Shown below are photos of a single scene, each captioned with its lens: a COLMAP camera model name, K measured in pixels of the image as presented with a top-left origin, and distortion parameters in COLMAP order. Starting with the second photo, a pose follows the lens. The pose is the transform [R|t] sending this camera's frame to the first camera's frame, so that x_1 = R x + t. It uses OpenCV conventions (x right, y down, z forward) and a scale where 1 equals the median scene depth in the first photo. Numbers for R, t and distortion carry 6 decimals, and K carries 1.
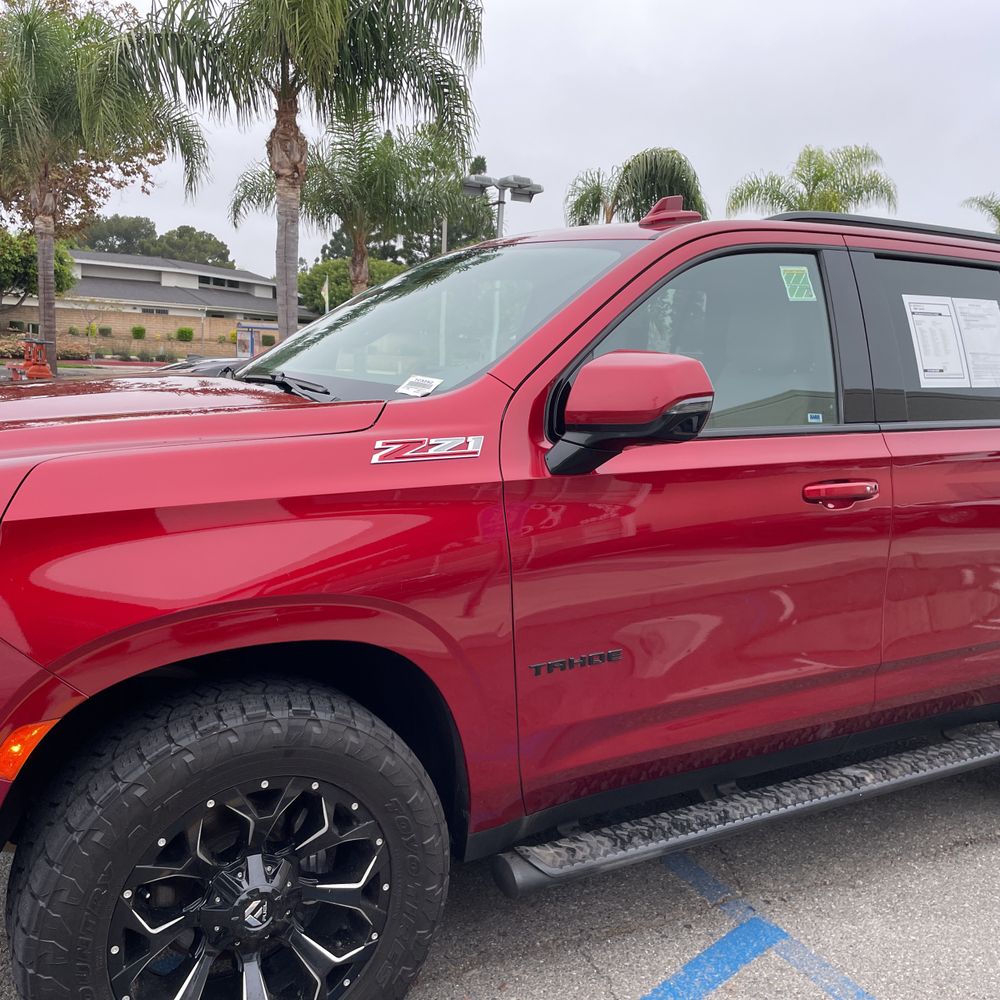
lens RADIAL K [[999.6, 0, 493.2], [0, 999.6, 517.0], [0, 0, 1]] dist [0.097521, -0.128047]
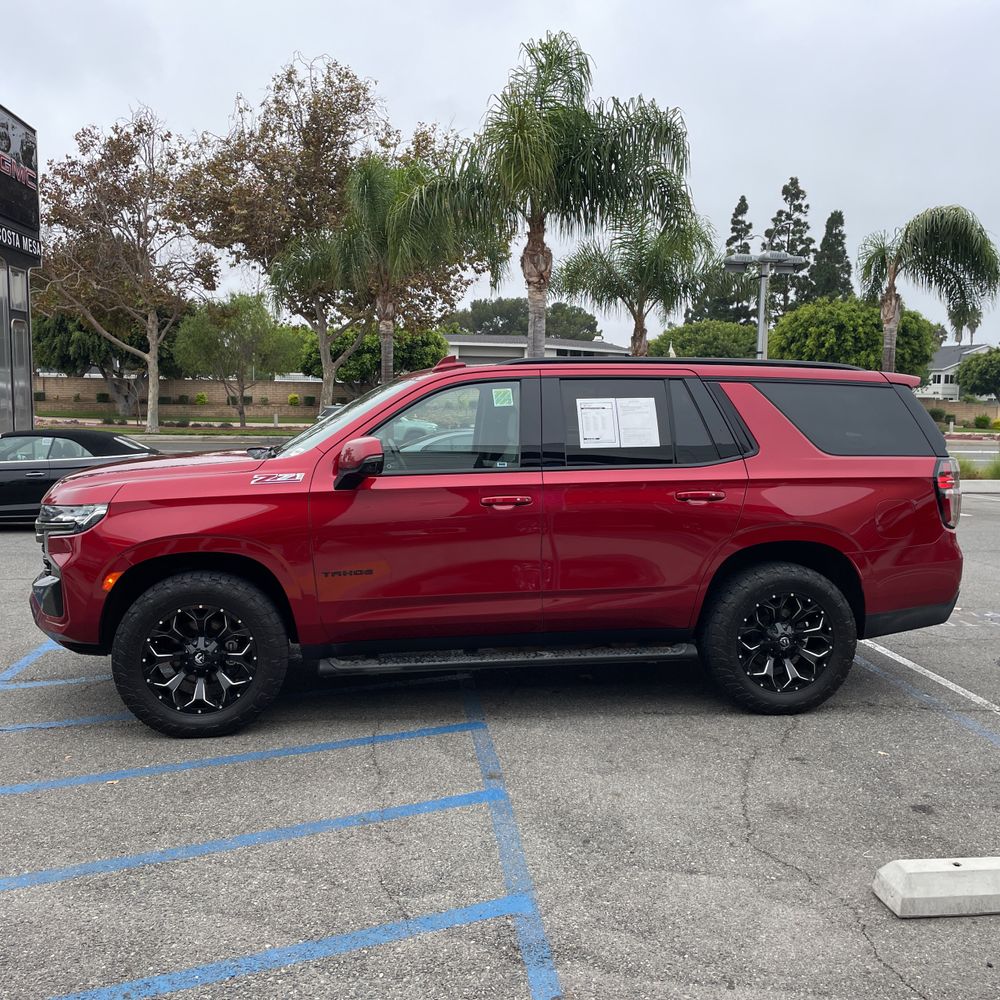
lens RADIAL K [[999.6, 0, 493.2], [0, 999.6, 517.0], [0, 0, 1]] dist [0.097521, -0.128047]
pose [[0.932904, 0.004307, -0.360100, 0.199925], [-0.025332, 0.998236, -0.053687, 0.021895], [0.359234, 0.059207, 0.931368, -0.164550]]
